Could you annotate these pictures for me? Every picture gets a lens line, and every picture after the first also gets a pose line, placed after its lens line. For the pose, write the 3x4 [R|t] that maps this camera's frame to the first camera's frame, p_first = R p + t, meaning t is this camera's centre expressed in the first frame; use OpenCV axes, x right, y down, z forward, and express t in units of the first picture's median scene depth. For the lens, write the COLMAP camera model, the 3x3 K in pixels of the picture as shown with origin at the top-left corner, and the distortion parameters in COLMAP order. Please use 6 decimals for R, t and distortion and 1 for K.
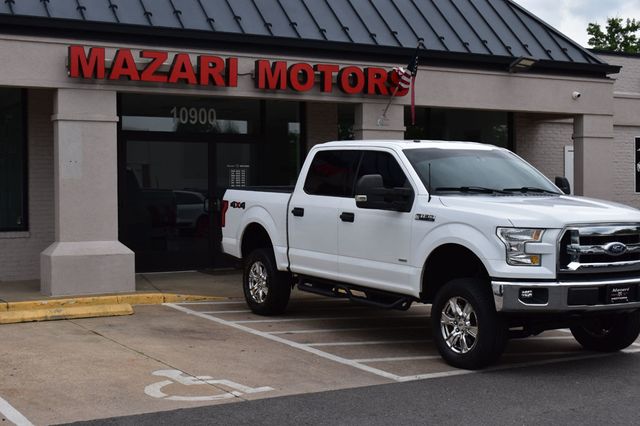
lens RADIAL K [[997.6, 0, 320.9], [0, 997.6, 212.1], [0, 0, 1]] dist [0.032554, 0.000000]
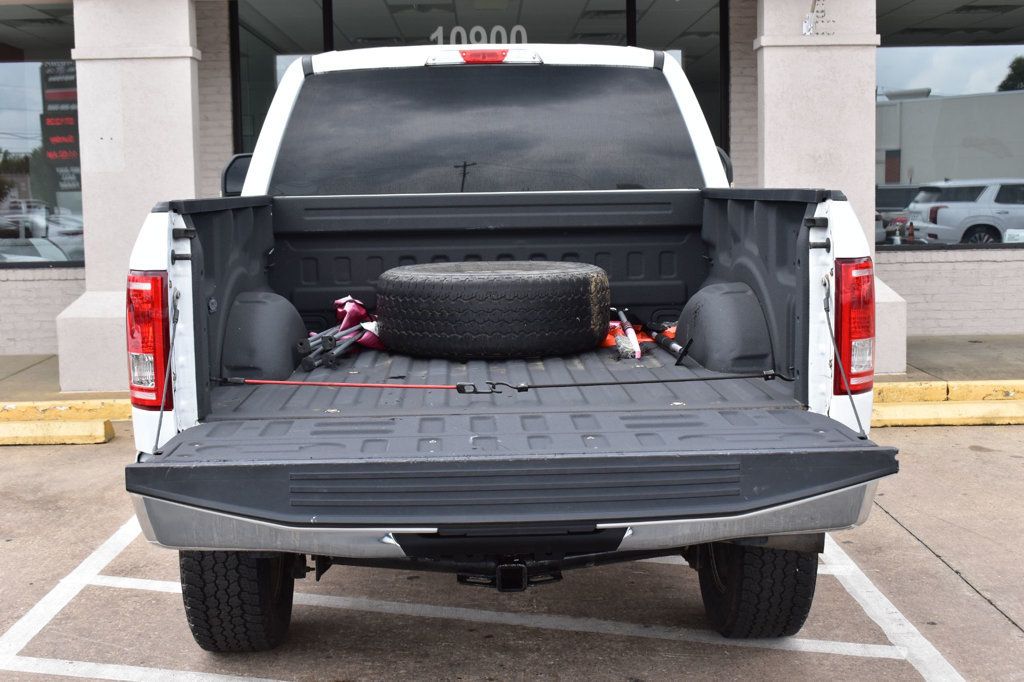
lens RADIAL K [[1397.5, 0, 513.3], [0, 1397.5, 355.7], [0, 0, 1]] dist [-0.061199, 0.000000]
pose [[0.867678, 0.045320, -0.495057, 0.297704], [0.002565, 0.995414, 0.095622, -0.006012], [0.497121, -0.084239, 0.863582, 0.459060]]
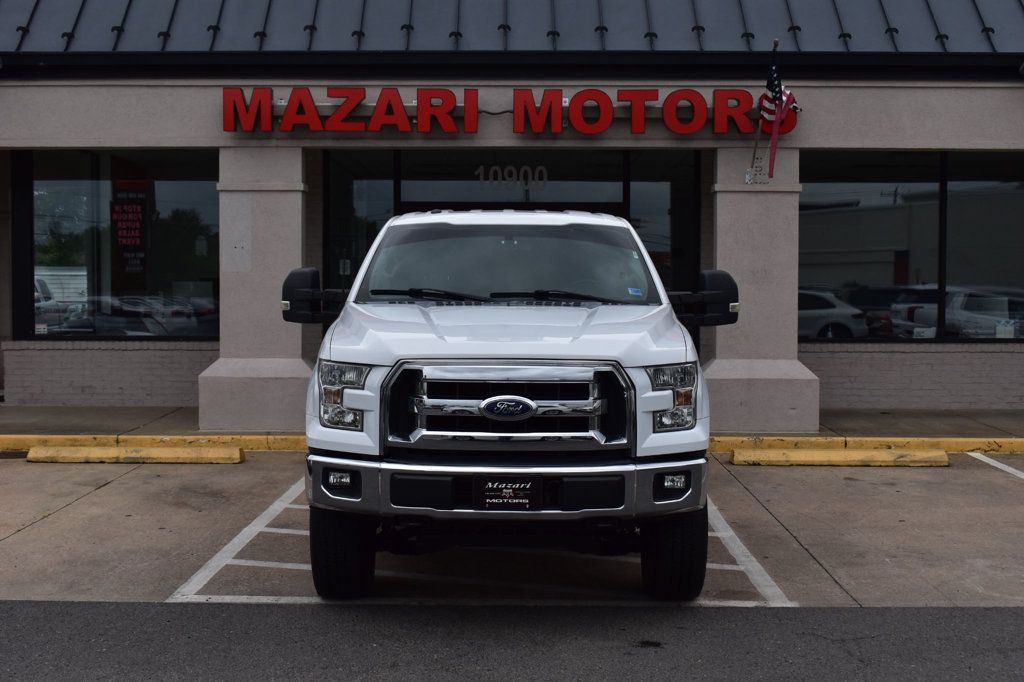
lens RADIAL K [[1362.7, 0, 511.4], [0, 1362.7, 348.5], [0, 0, 1]] dist [-0.059642, 0.000000]
pose [[0.855328, 0.031188, -0.517147, 0.425284], [-0.019427, 0.999415, 0.028142, -0.008743], [0.517722, -0.014024, 0.855434, 0.253058]]
